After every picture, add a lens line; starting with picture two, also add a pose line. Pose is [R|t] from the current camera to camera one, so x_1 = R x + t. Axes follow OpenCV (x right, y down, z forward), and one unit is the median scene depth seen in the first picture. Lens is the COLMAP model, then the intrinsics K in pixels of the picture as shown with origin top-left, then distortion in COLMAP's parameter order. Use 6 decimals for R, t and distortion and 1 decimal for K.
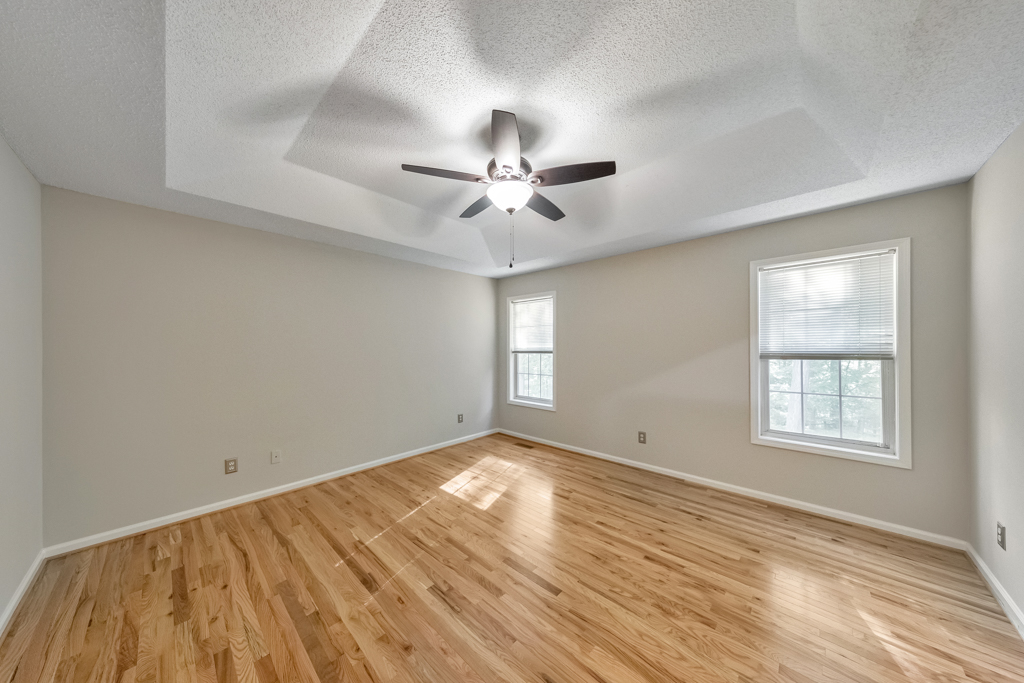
lens RADIAL K [[323.6, 0, 512.3], [0, 323.6, 346.1], [0, 0, 1]] dist [0.008702, -0.000134]
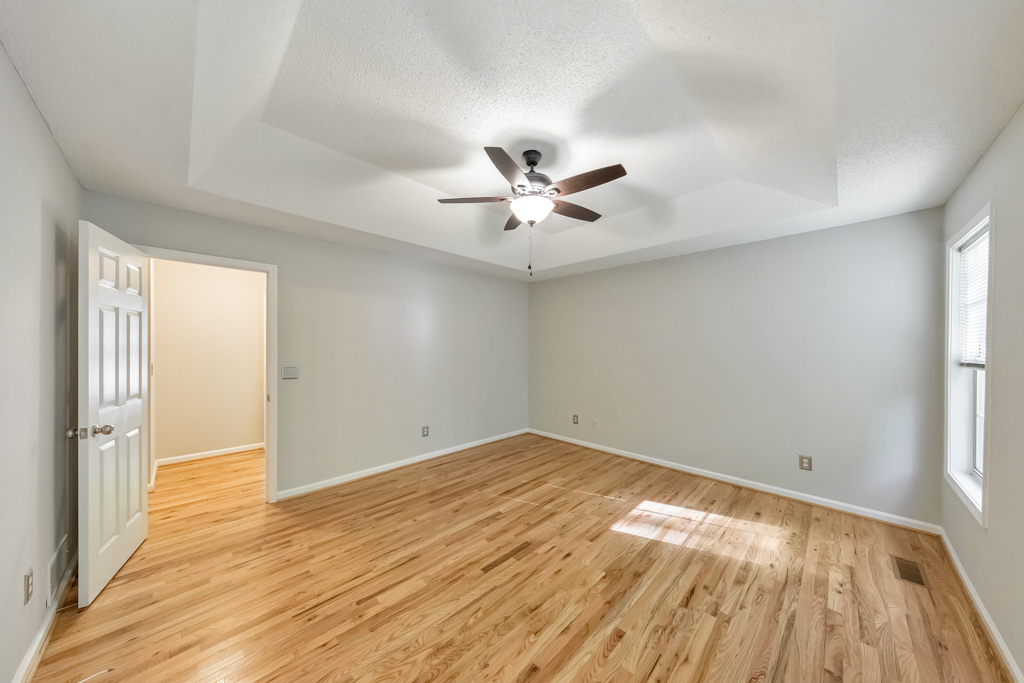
lens RADIAL K [[327.7, 0, 516.4], [0, 327.7, 344.7], [0, 0, 1]] dist [0.009930, -0.000073]
pose [[-0.019475, -0.002703, -0.999807, 0.880284], [-0.004945, 0.999984, -0.002607, -0.007838], [0.999798, 0.004893, -0.019488, 0.784444]]
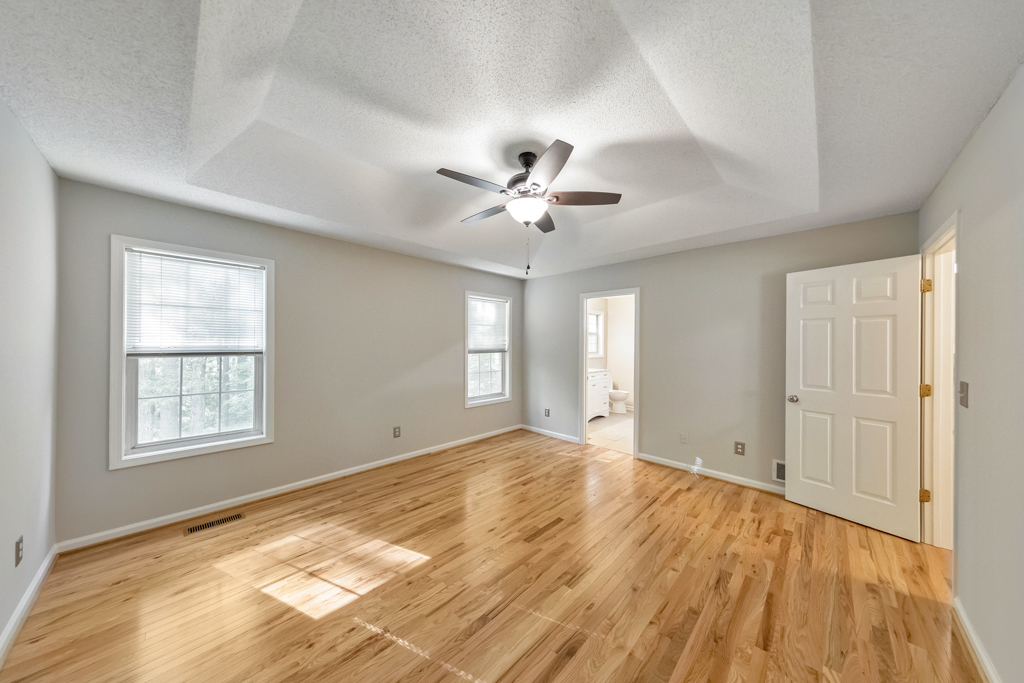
lens RADIAL K [[327.7, 0, 516.4], [0, 327.7, 344.7], [0, 0, 1]] dist [0.009930, -0.000073]
pose [[0.007841, 0.005364, 0.999955, -0.906162], [-0.006044, 0.999968, -0.005317, 0.002904], [-0.999951, -0.006002, 0.007873, 0.826450]]
